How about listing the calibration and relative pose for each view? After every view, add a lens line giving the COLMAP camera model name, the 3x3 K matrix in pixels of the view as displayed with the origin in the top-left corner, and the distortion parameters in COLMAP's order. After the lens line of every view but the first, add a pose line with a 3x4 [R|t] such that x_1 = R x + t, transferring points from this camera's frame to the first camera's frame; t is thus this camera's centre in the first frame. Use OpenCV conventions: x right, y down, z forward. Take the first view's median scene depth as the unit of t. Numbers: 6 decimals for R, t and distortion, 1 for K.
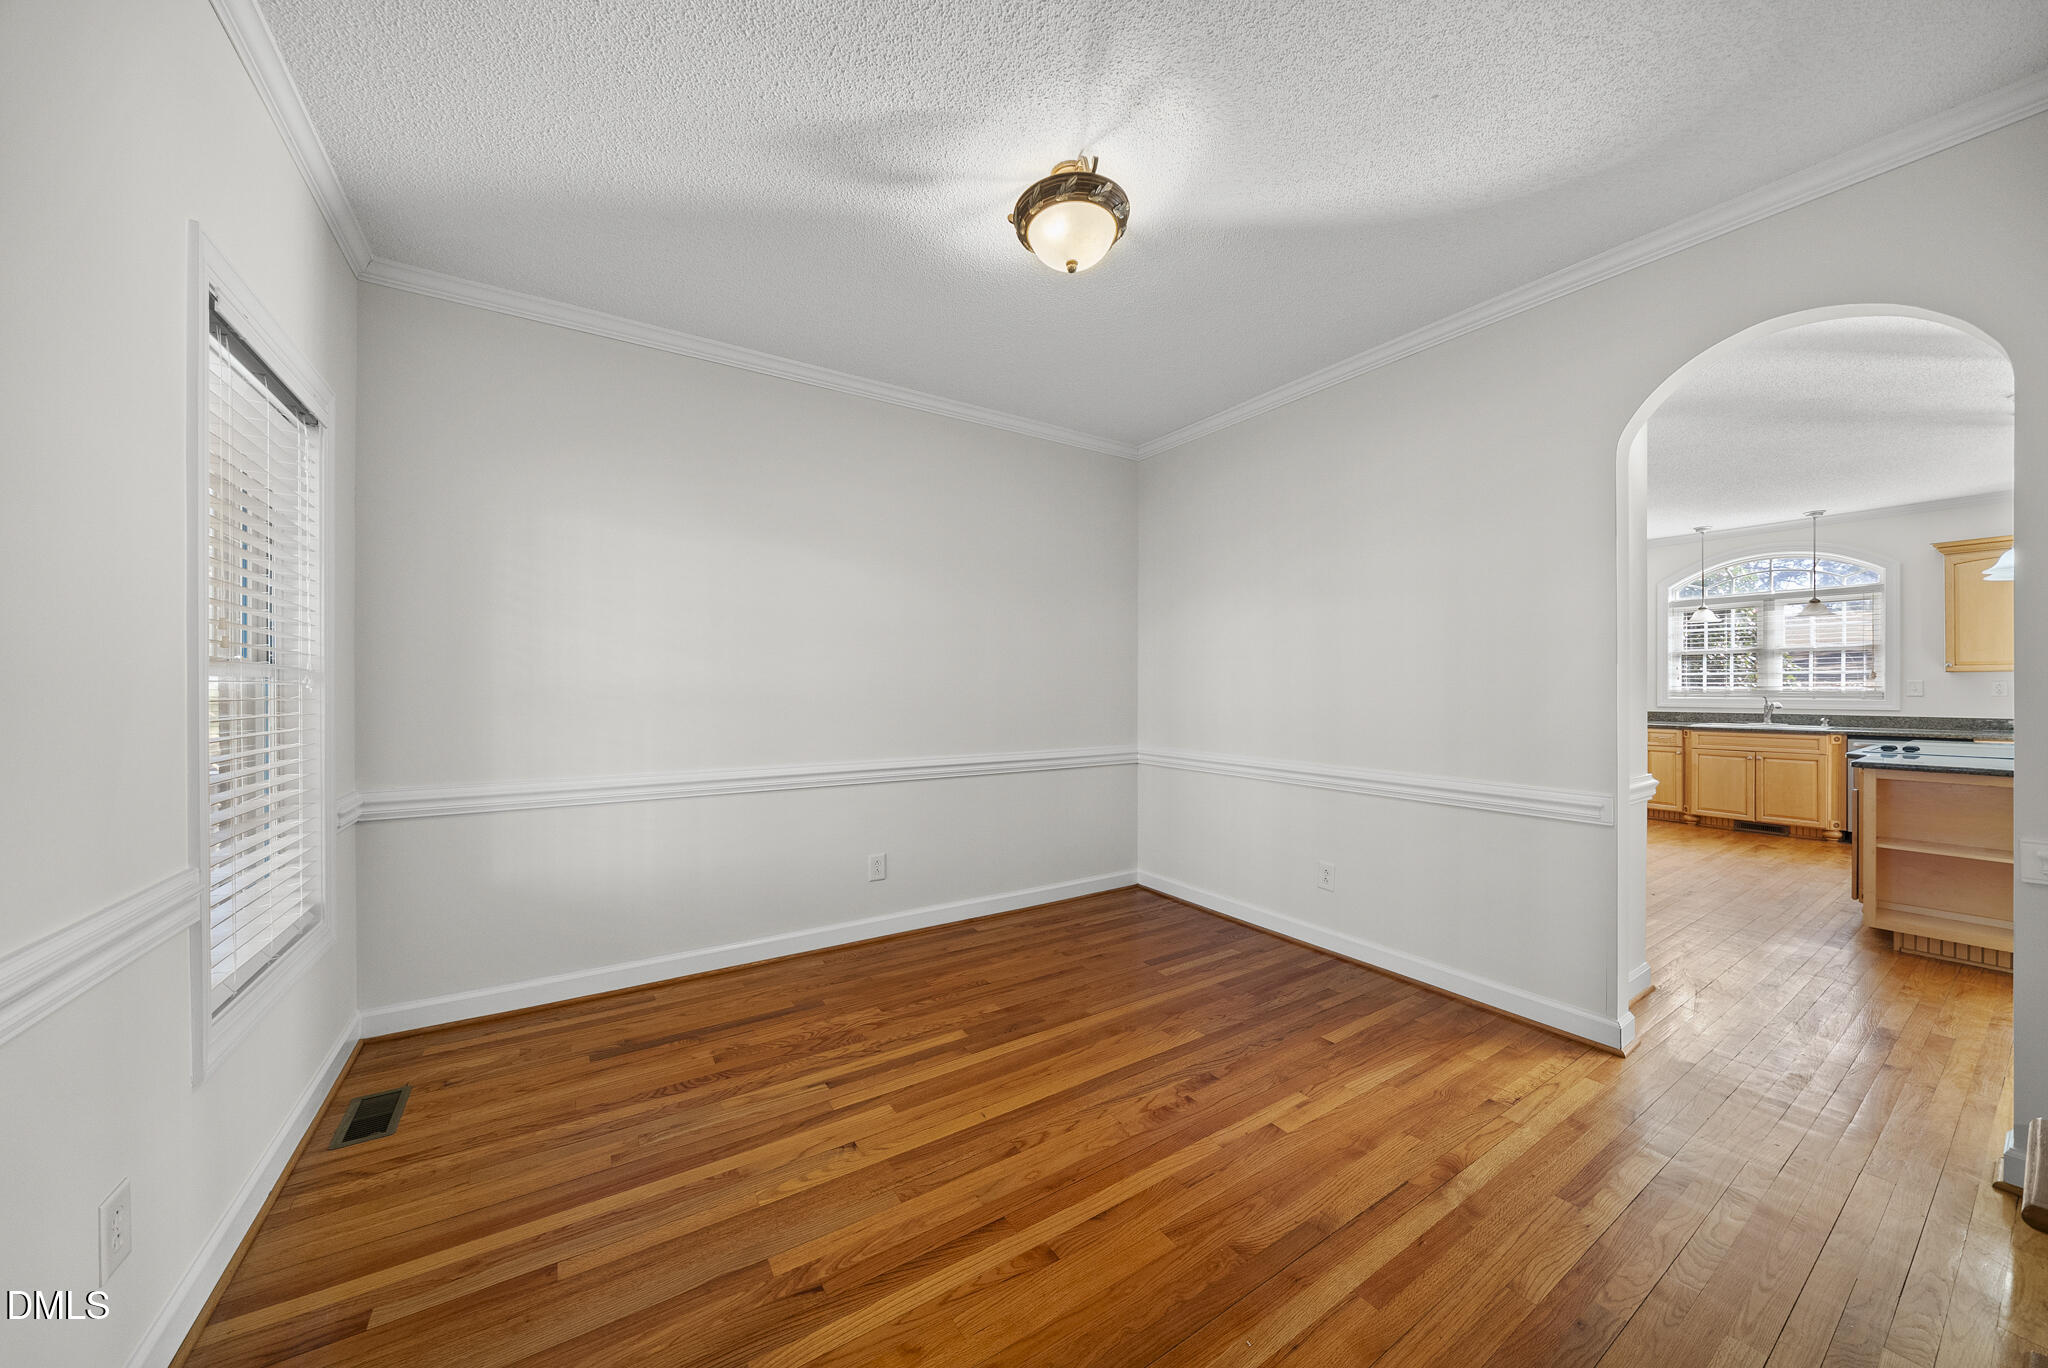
lens RADIAL K [[700.6, 0, 1013.6], [0, 700.6, 687.0], [0, 0, 1]] dist [-0.006861, -0.000149]
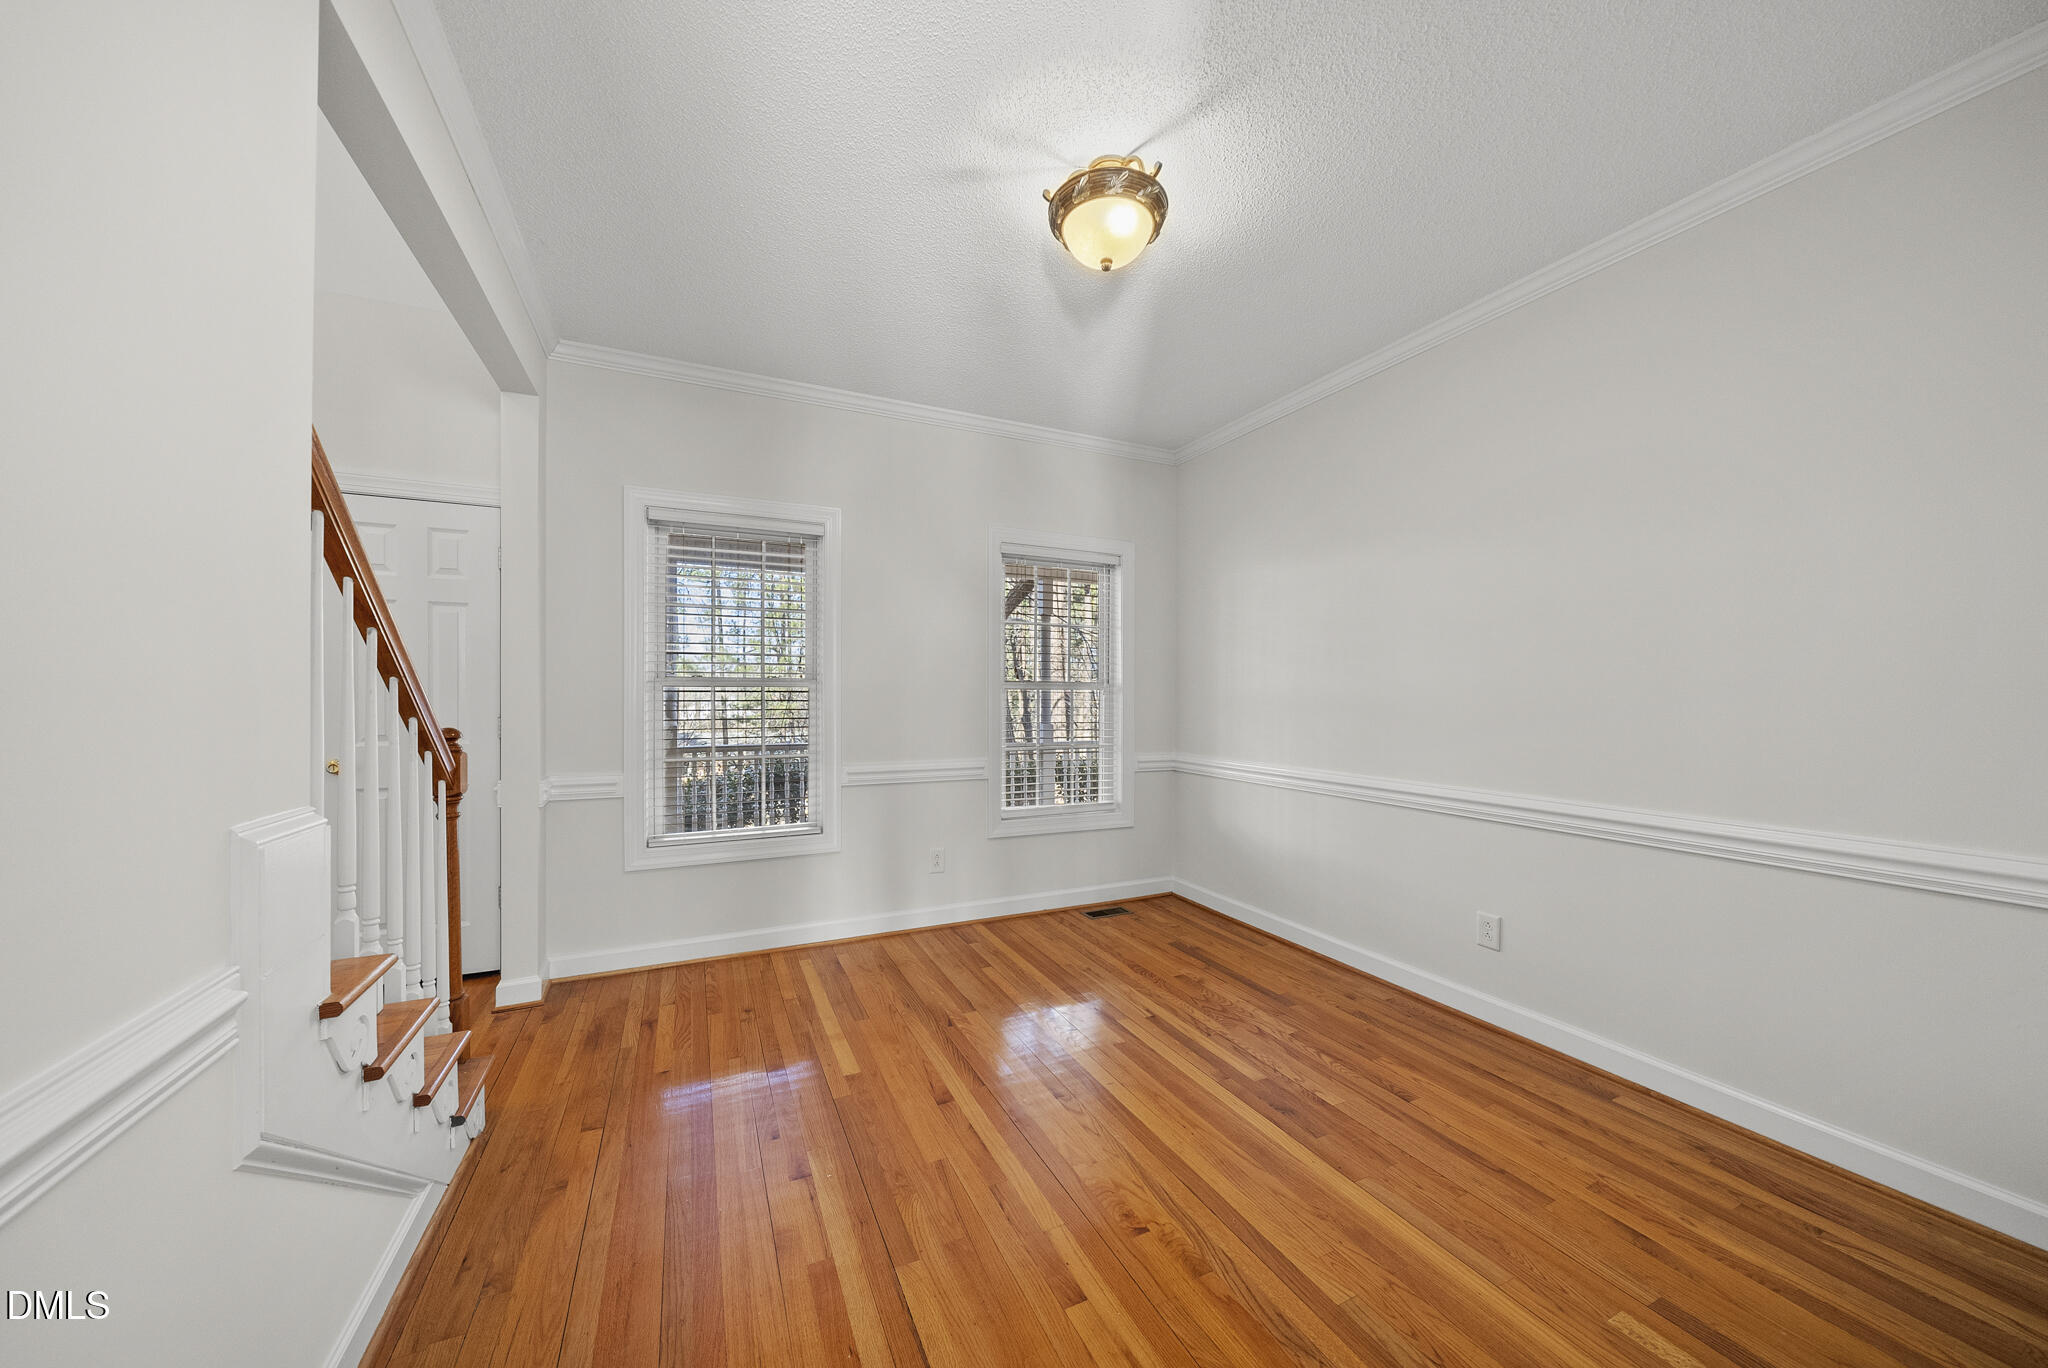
lens RADIAL K [[700.6, 0, 1013.5], [0, 700.6, 694.9], [0, 0, 1]] dist [-0.006861, -0.000149]
pose [[-0.132406, -0.000329, -0.991195, 0.874026], [-0.002807, 0.999996, 0.000043, 0.004076], [0.991192, 0.002788, -0.132407, 0.818612]]
